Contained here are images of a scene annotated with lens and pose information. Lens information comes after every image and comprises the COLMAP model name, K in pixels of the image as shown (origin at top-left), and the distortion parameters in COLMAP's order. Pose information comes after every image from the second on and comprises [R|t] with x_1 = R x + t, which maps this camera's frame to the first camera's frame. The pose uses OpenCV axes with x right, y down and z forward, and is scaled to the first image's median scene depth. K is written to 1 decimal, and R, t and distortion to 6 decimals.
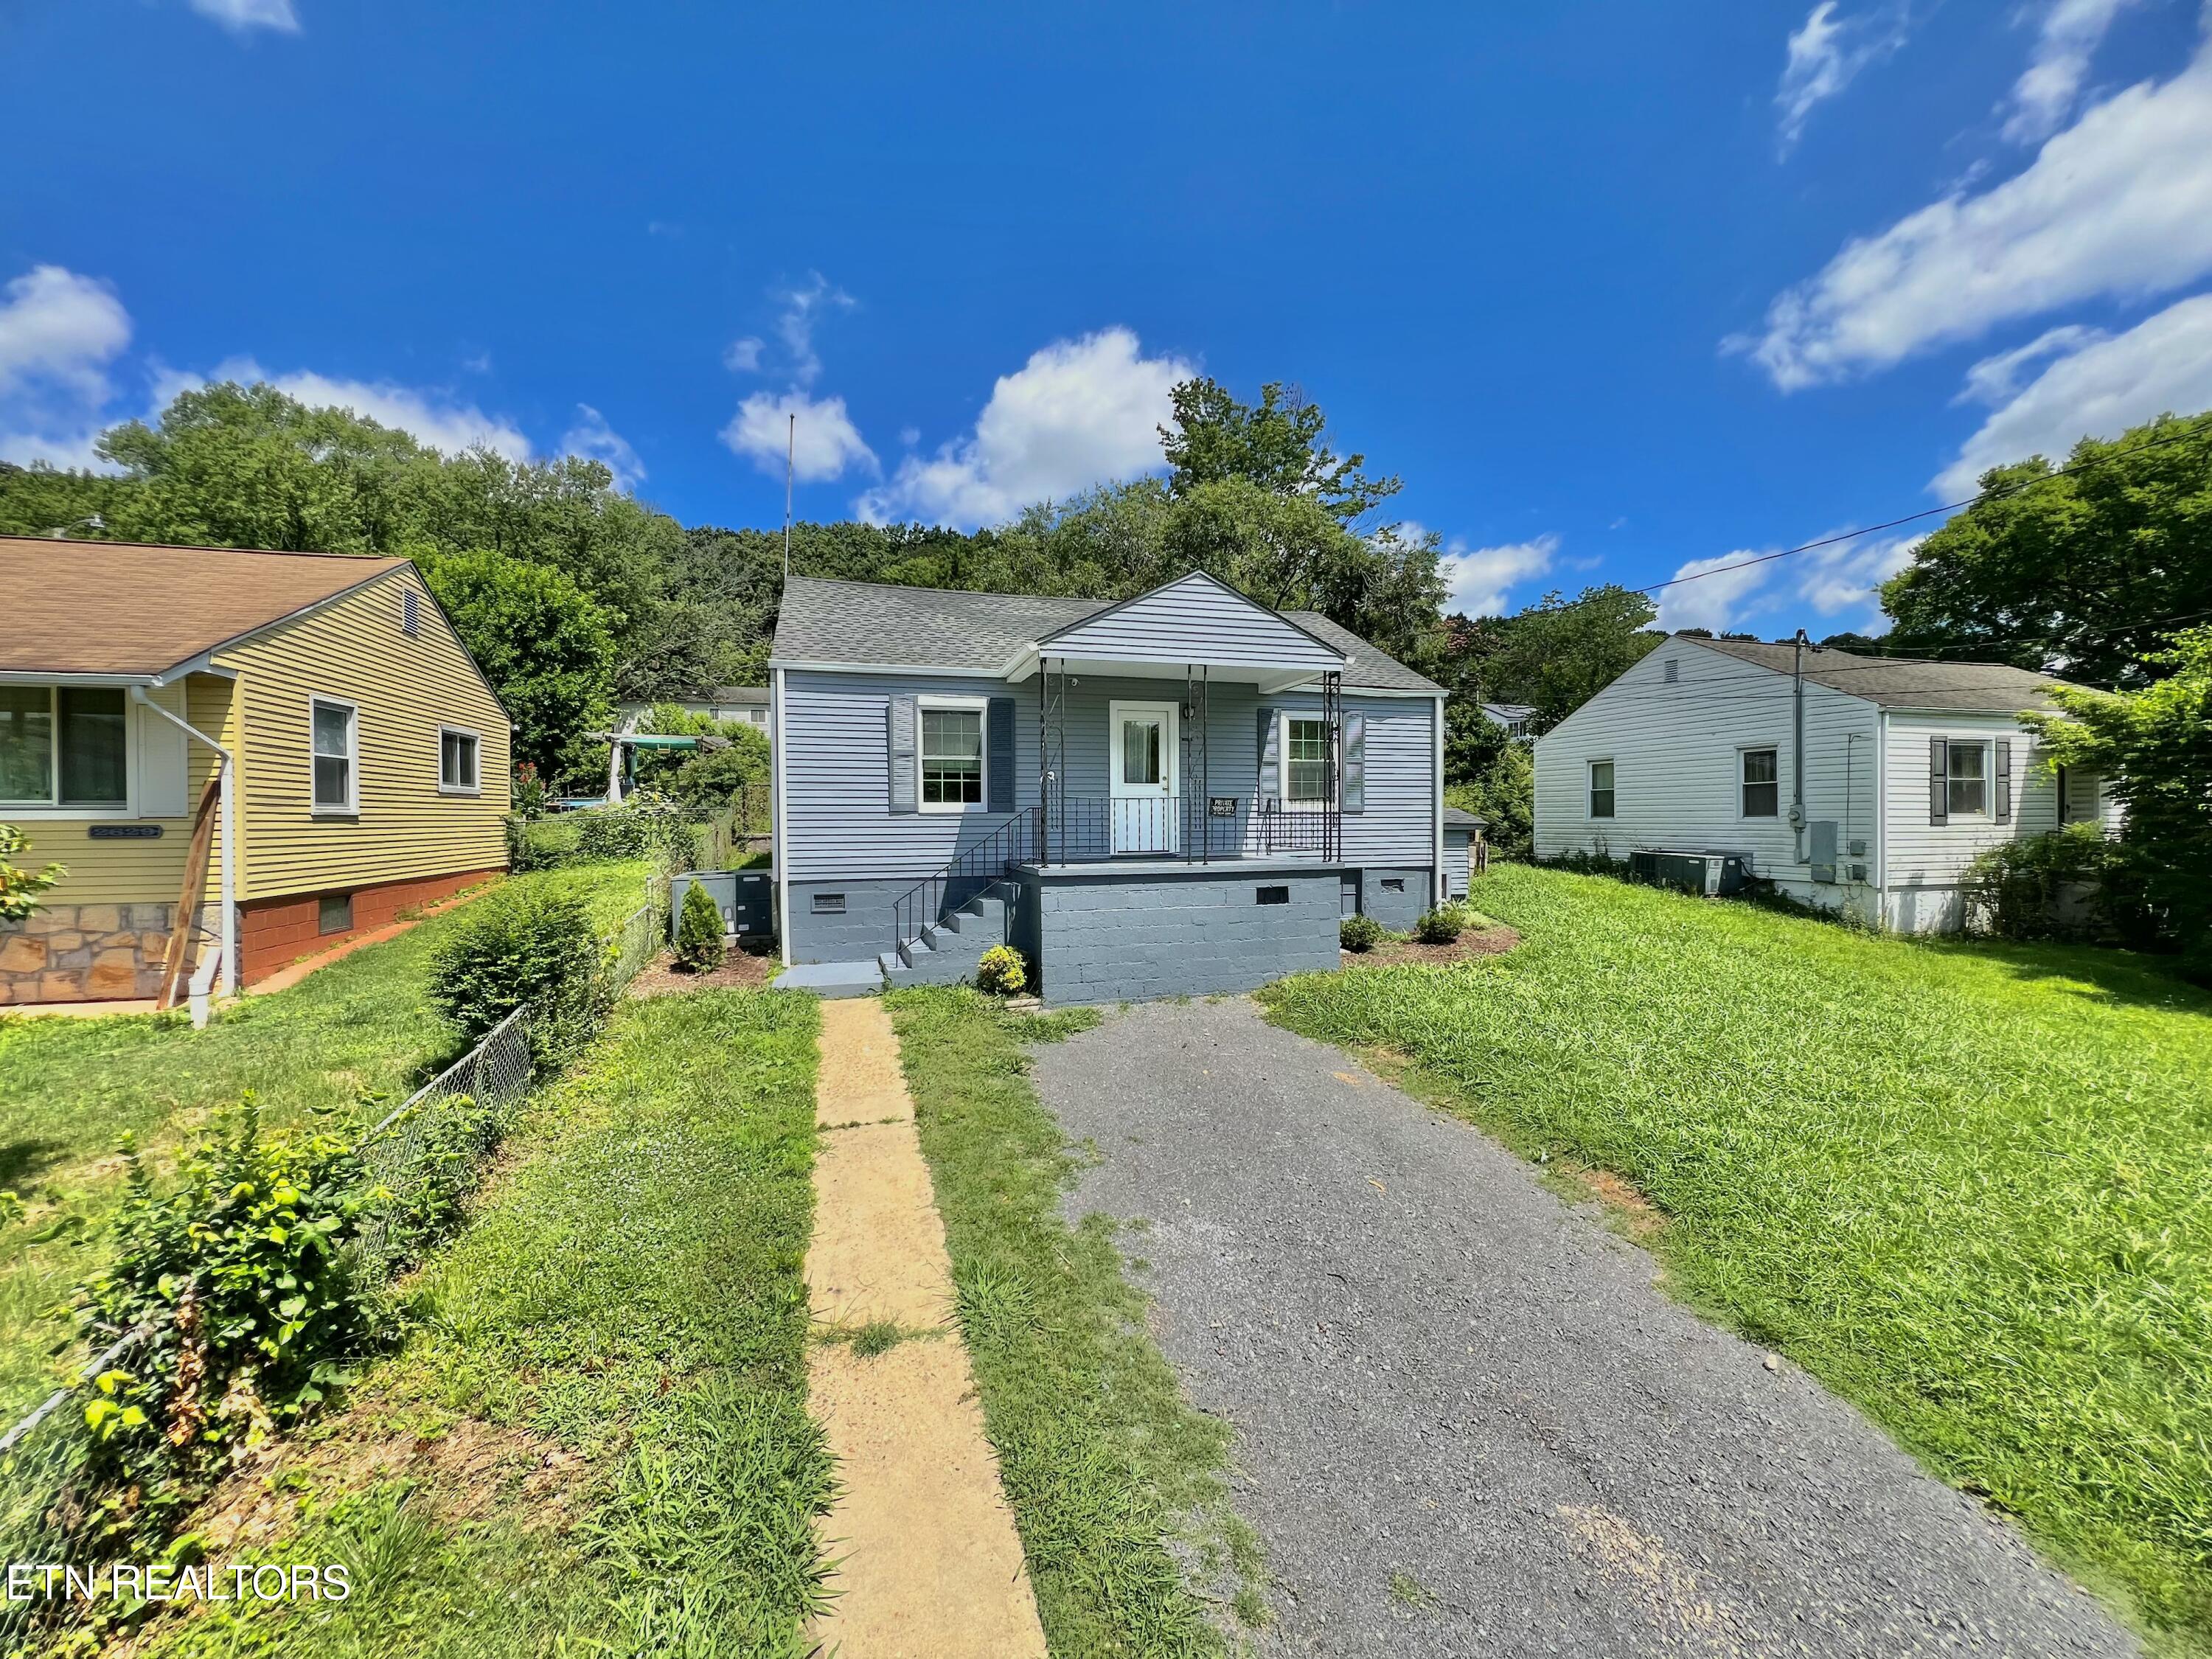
lens RADIAL K [[885.9, 0, 1110.6], [0, 885.9, 829.1], [0, 0, 1]] dist [0.000347, 0.000457]
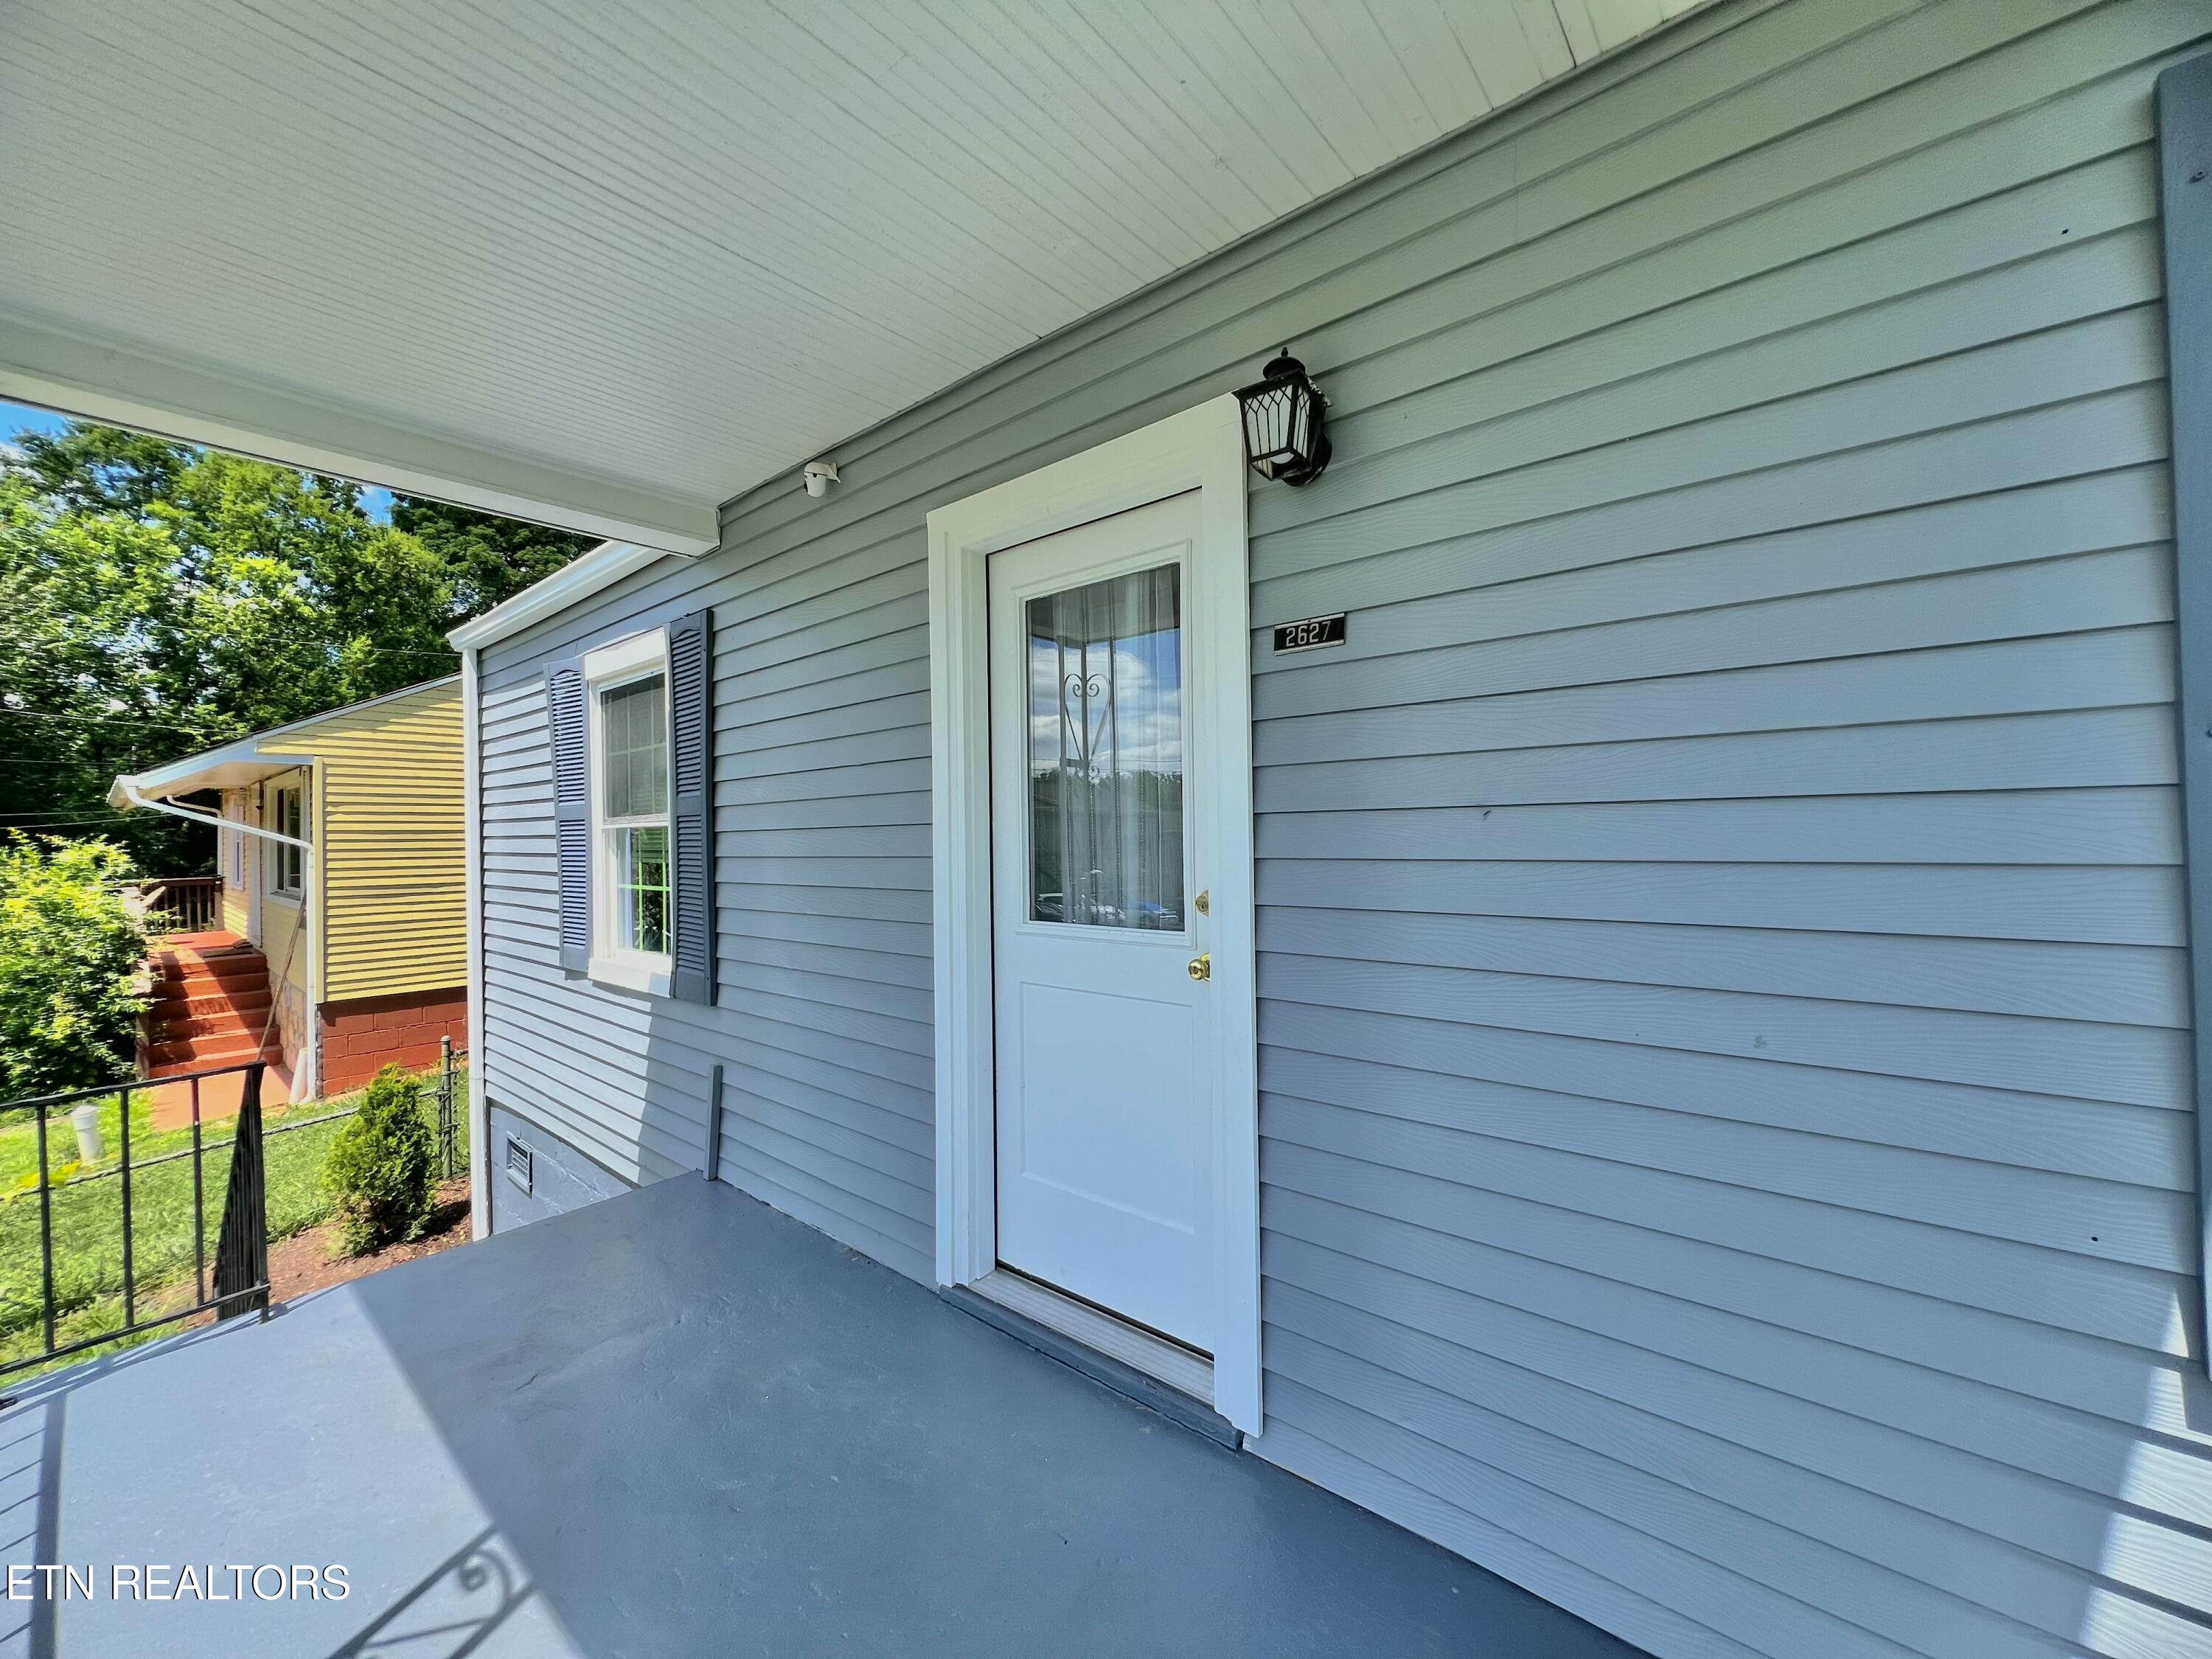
lens RADIAL K [[885.9, 0, 1106.5], [0, 885.9, 831.3], [0, 0, 1]] dist [0.000347, 0.000457]
pose [[0.542471, -0.005516, -0.840056, 0.194192], [0.002831, 0.999985, -0.004738, -0.072611], [0.840070, 0.000192, 0.542478, 0.938378]]
